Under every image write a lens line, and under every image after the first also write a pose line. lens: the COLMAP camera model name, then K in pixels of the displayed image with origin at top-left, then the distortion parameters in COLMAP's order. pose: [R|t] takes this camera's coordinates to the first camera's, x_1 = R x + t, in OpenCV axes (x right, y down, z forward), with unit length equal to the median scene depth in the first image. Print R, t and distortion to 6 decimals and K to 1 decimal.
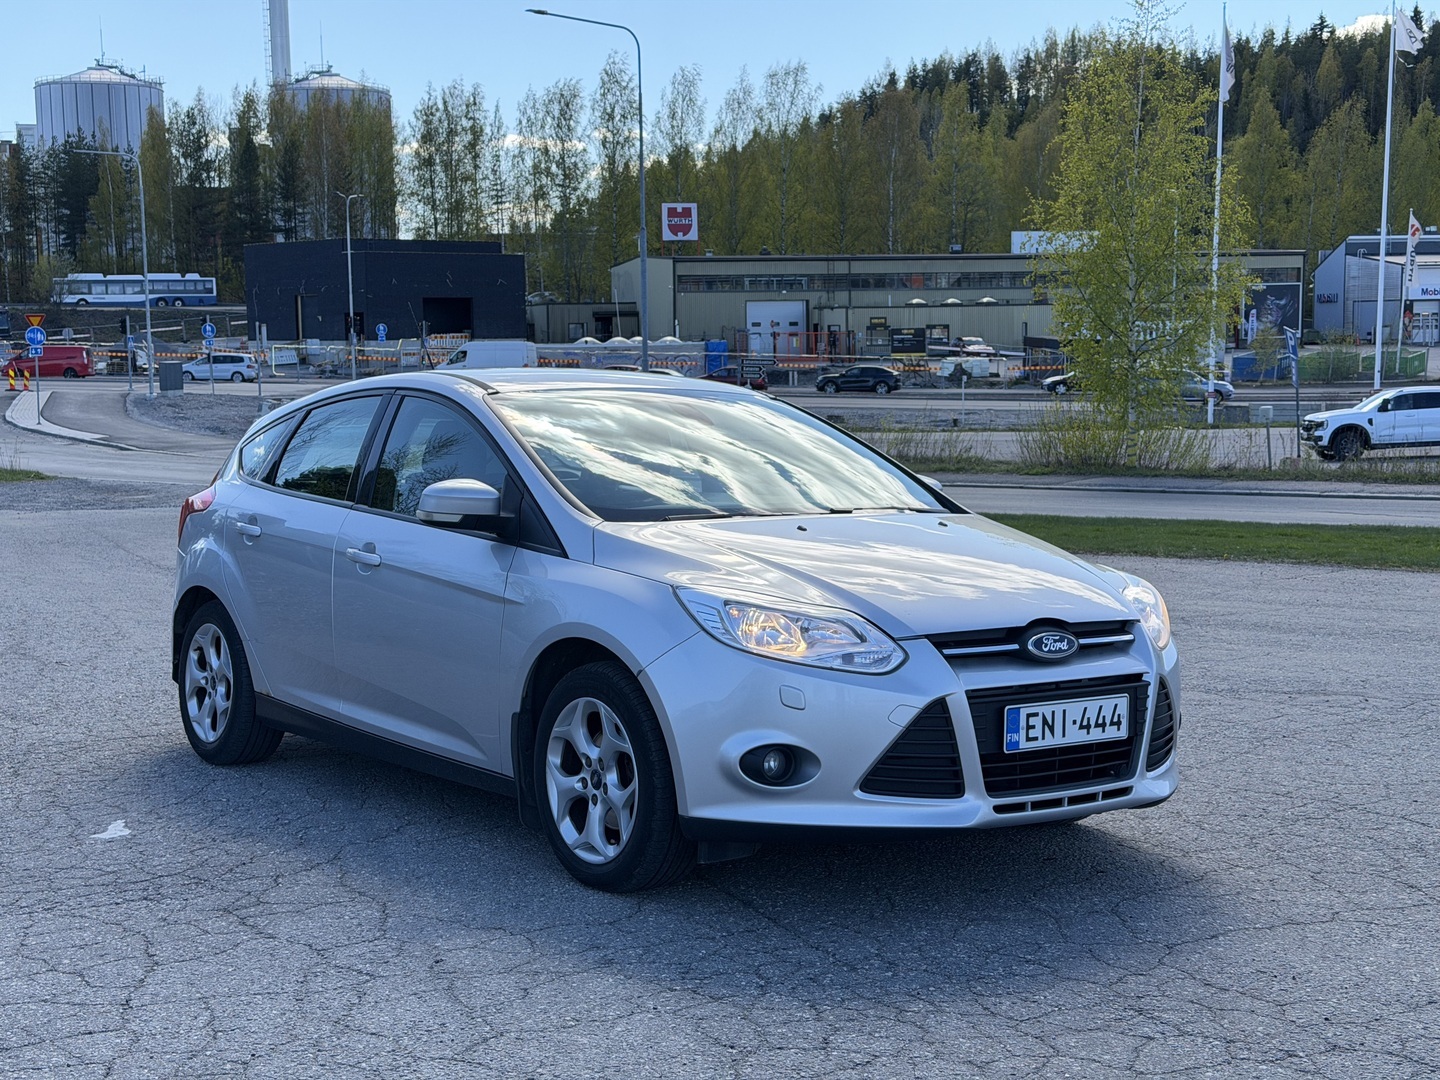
lens RADIAL K [[2021.6, 0, 721.6], [0, 2021.6, 538.4], [0, 0, 1]] dist [0.132352, 0.000000]
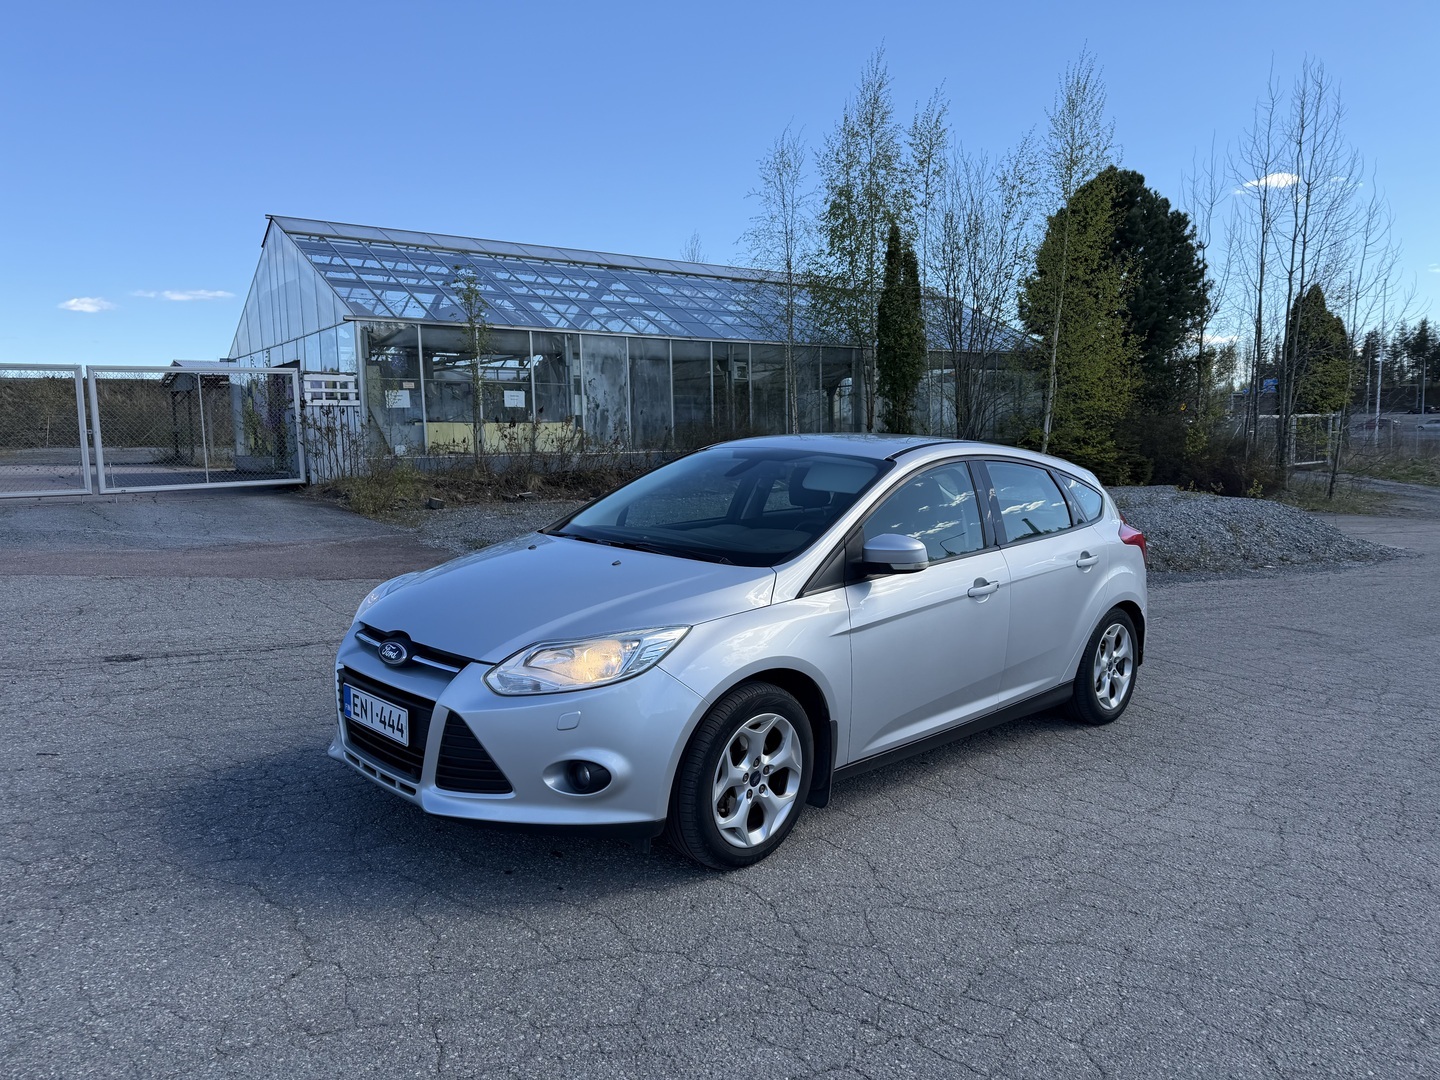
lens RADIAL K [[1033.5, 0, 723.9], [0, 1033.5, 534.5], [0, 0, 1]] dist [0.032132, -0.026406]
pose [[0.143627, 0.106344, -0.983902, 0.816339], [-0.088090, 0.991637, 0.094321, -0.100040], [0.985704, 0.073125, 0.151794, 1.085604]]
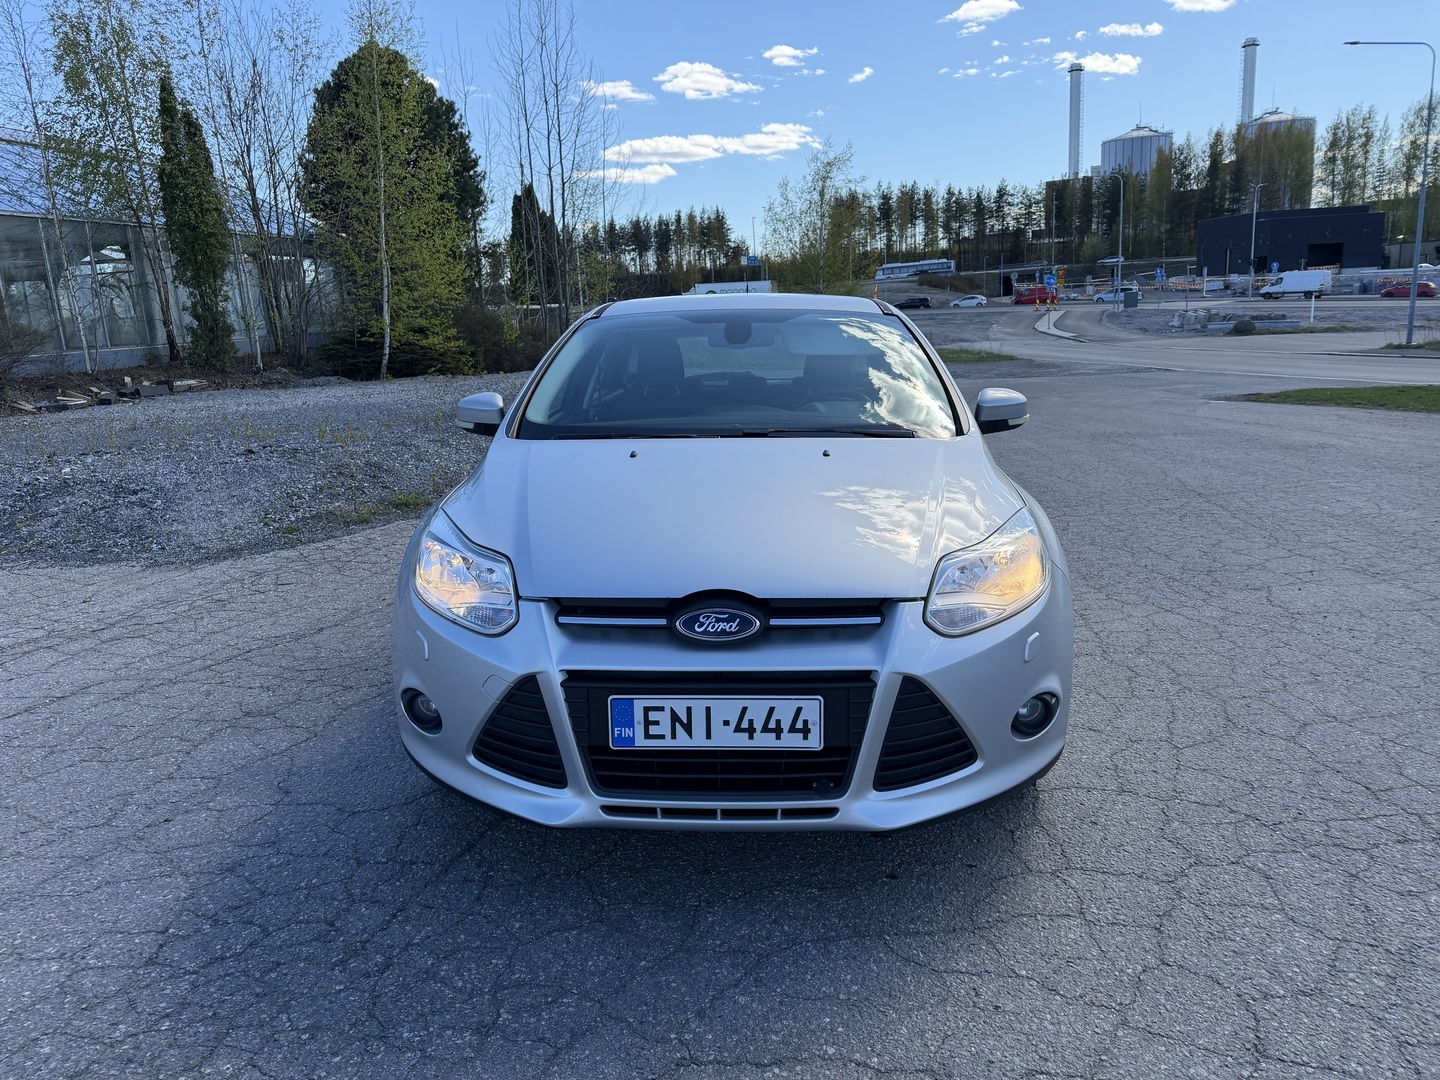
lens RADIAL K [[1033.5, 0, 746.3], [0, 1033.5, 497.2], [0, 0, 1]] dist [0.032132, -0.026406]
pose [[0.781144, 0.088998, -0.617975, 0.418960], [-0.022202, 0.993122, 0.114961, -0.045968], [0.623956, -0.076081, 0.777747, 0.676887]]
